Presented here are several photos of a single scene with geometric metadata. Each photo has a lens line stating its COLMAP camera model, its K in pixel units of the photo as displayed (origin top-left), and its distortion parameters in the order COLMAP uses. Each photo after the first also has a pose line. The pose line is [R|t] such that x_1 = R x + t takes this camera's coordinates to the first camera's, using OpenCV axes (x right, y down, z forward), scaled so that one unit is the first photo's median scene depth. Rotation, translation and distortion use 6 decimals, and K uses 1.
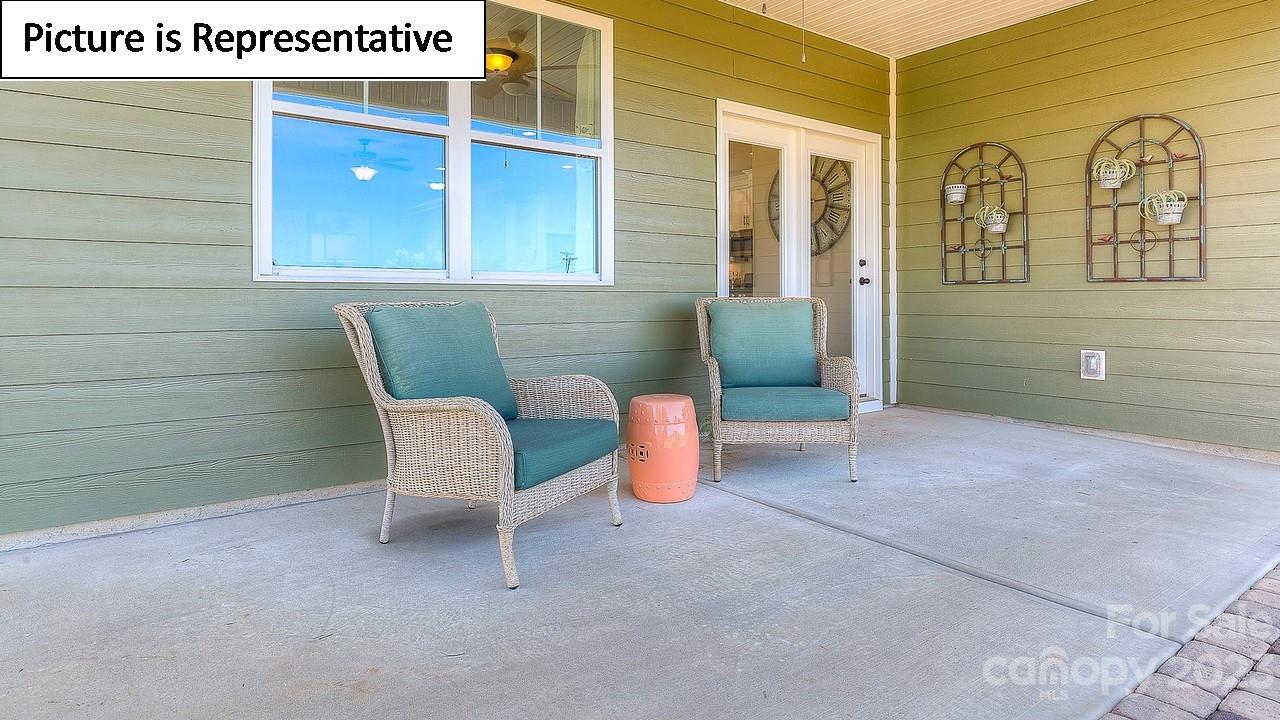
lens RADIAL K [[594.4, 0, 642.1], [0, 594.4, 323.1], [0, 0, 1]] dist [-0.003046, -0.000291]
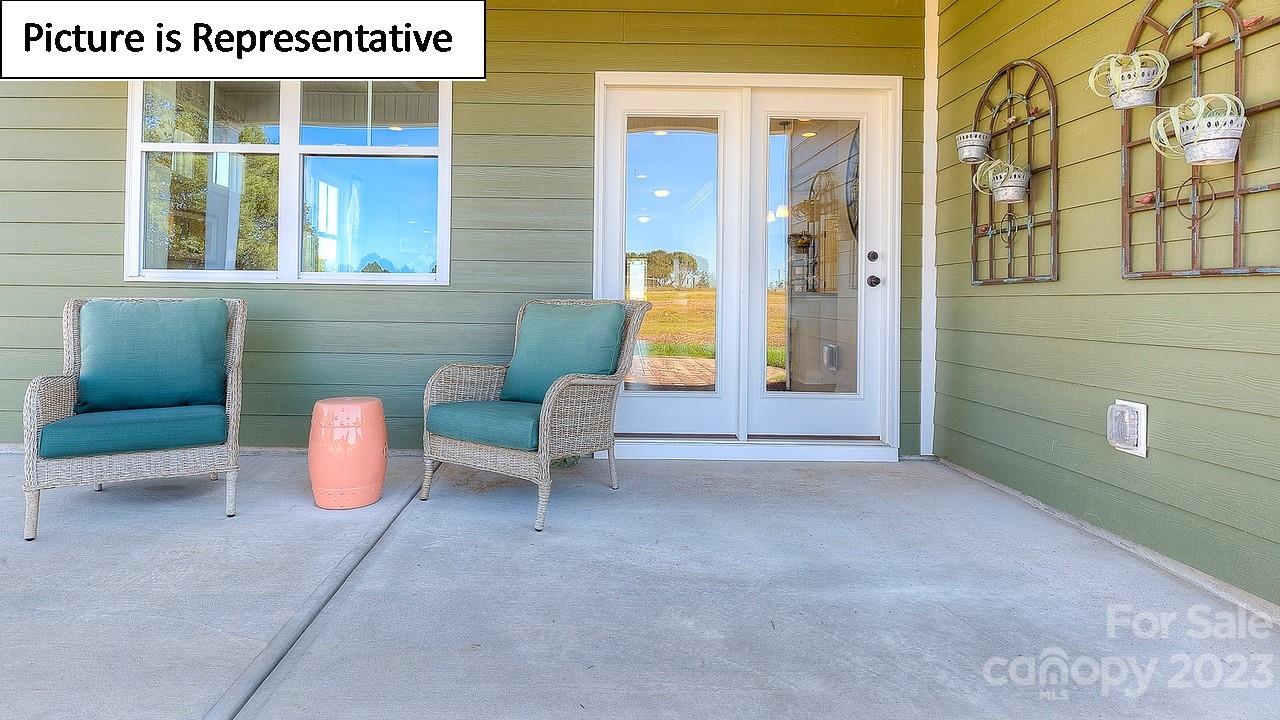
lens RADIAL K [[608.8, 0, 639.9], [0, 608.8, 324.9], [0, 0, 1]] dist [-0.012160, 0.000272]
pose [[0.857854, 0.032073, -0.512892, 0.642839], [-0.036270, 0.999340, 0.001827, -0.010228], [0.512612, 0.017036, 0.858451, 0.269891]]
